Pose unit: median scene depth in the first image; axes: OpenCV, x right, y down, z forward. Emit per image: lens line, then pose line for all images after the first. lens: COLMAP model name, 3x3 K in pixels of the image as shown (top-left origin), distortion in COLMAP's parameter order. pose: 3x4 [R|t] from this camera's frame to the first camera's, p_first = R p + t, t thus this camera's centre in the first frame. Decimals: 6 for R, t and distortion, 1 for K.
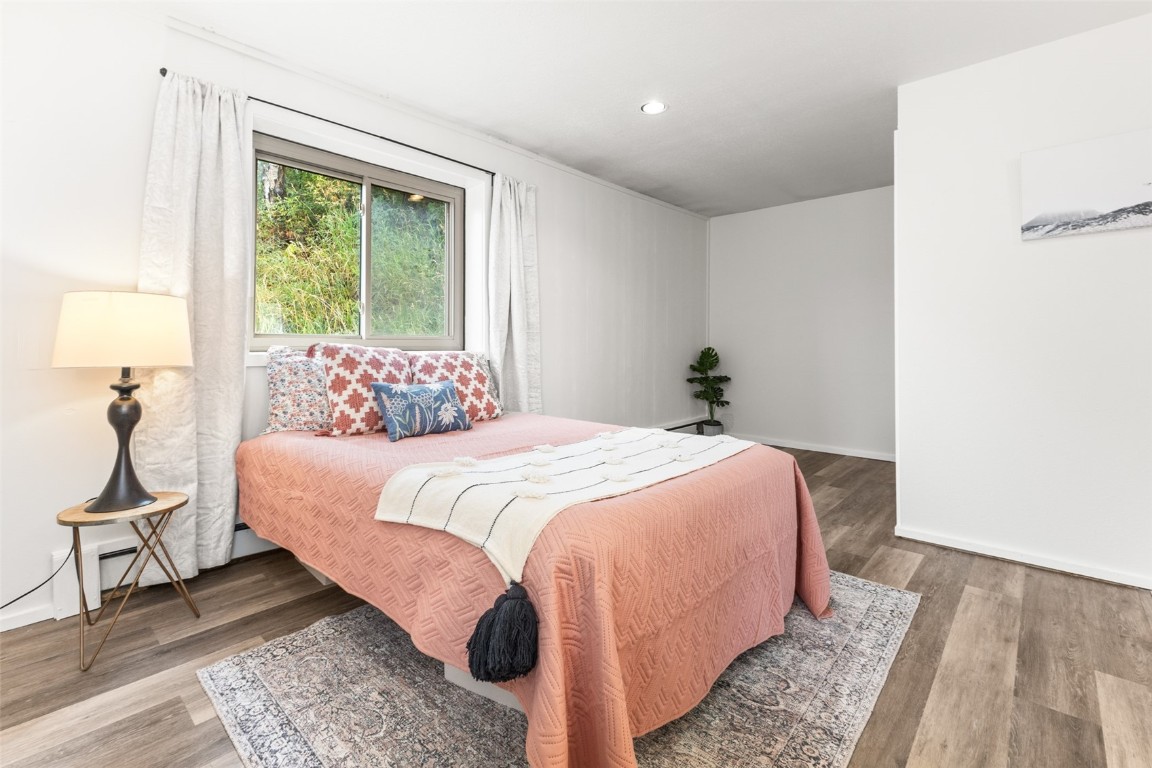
lens RADIAL K [[520.9, 0, 575.6], [0, 520.9, 337.0], [0, 0, 1]] dist [0.002390, -0.000525]
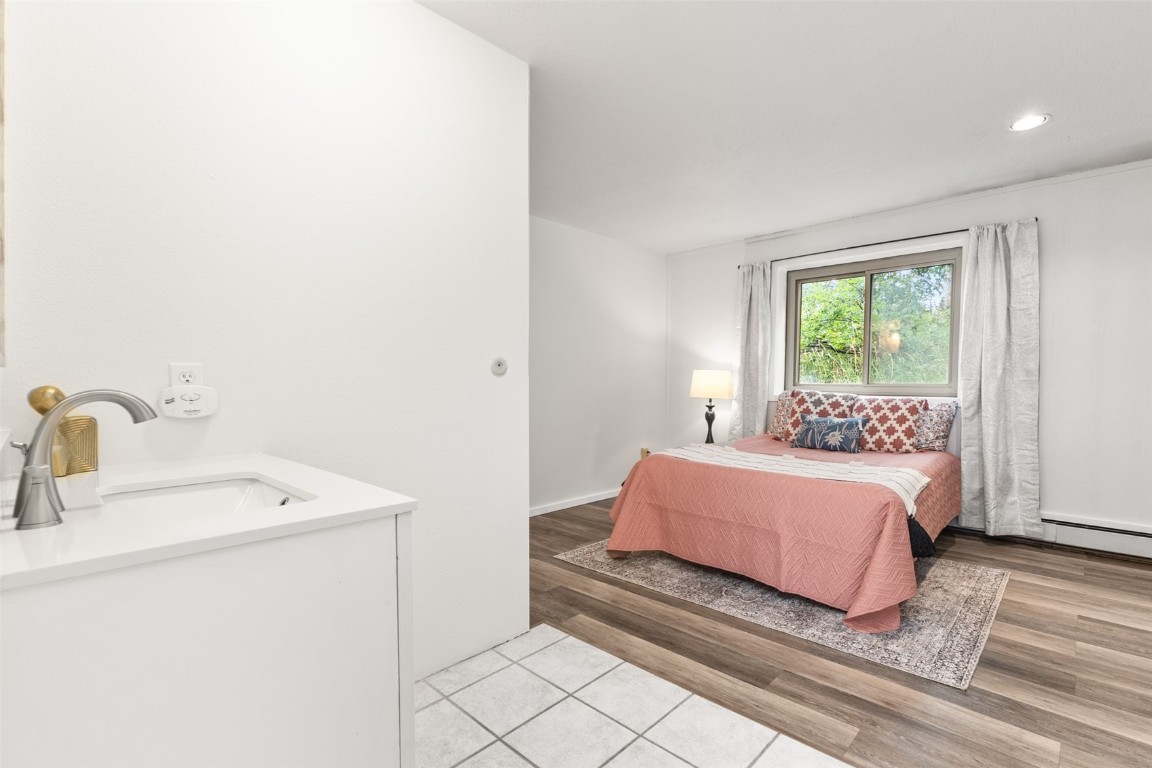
lens RADIAL K [[509.2, 0, 572.9], [0, 509.2, 378.2], [0, 0, 1]] dist [0.016328, -0.000325]
pose [[-0.018797, 0.003879, -0.999816, 1.591531], [0.023072, 0.999728, 0.003445, -0.062726], [0.999557, -0.023003, -0.018882, 0.361354]]
